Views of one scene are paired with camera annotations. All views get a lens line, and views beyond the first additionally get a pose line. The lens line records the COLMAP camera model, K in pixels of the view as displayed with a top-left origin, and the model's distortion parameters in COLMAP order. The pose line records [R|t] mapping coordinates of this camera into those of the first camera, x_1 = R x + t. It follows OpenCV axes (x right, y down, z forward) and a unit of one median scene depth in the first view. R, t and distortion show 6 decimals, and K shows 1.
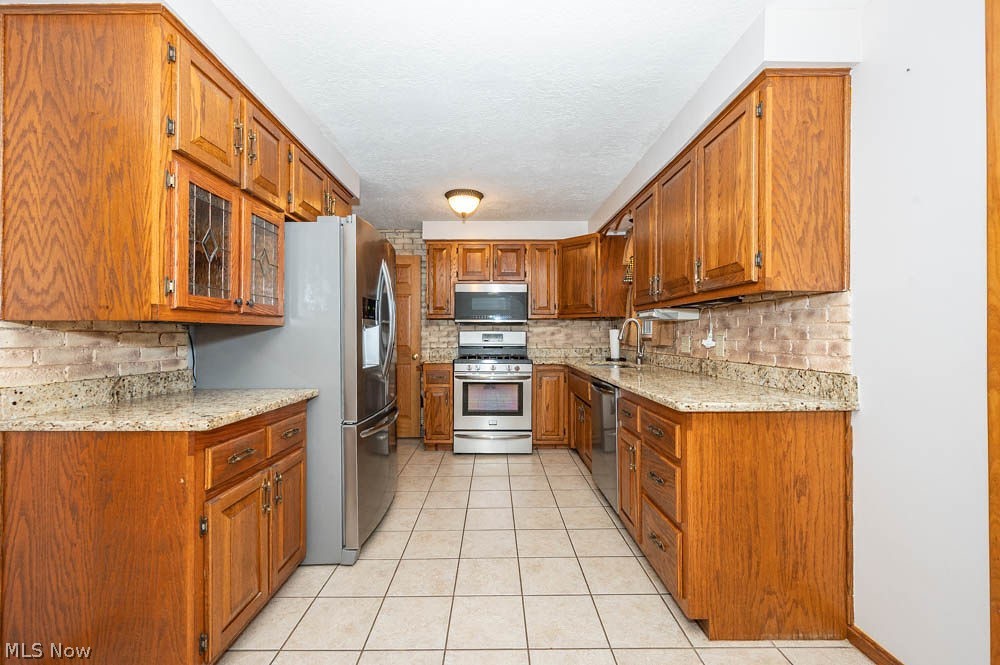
lens RADIAL K [[418.6, 0, 500.0], [0, 418.6, 332.5], [0, 0, 1]] dist [-0.000113, -0.000123]
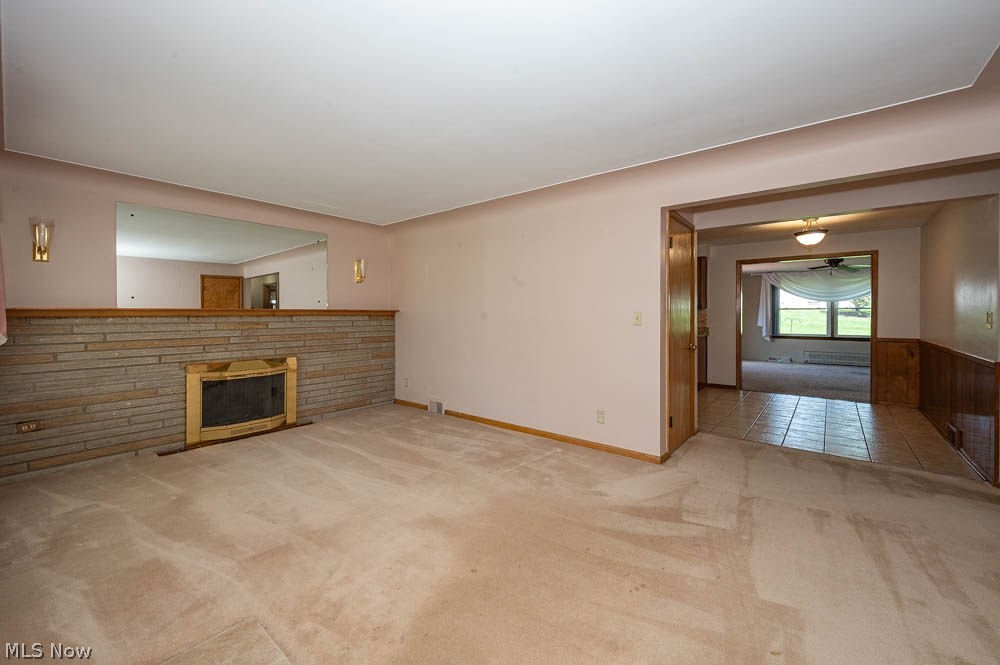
lens RADIAL K [[396.9, 0, 529.9], [0, 396.9, 317.5], [0, 0, 1]] dist [-0.000406, -0.000072]
pose [[0.604547, -0.005486, 0.796551, -2.555206], [-0.003066, 0.999953, 0.009214, -0.027238], [-0.796564, -0.008012, 0.604501, -0.034466]]
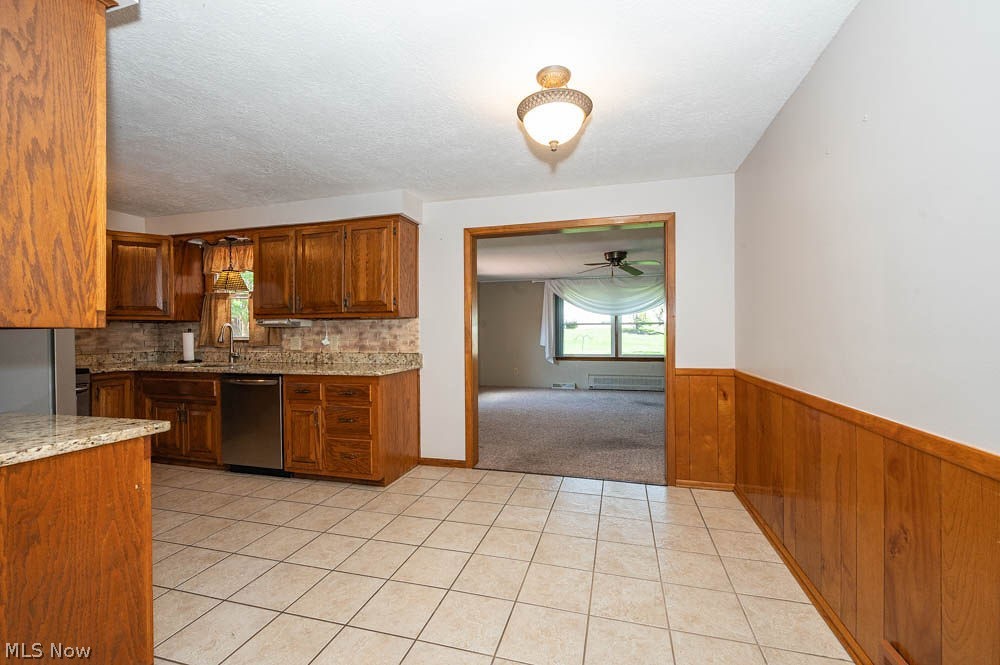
lens RADIAL K [[384.9, 0, 523.5], [0, 384.9, 335.3], [0, 0, 1]] dist [0.000343, -0.000040]
pose [[0.241739, -0.005829, 0.970324, -0.795816], [0.001990, 0.999983, 0.005512, -0.008187], [-0.970339, 0.000599, 0.241746, -0.073017]]
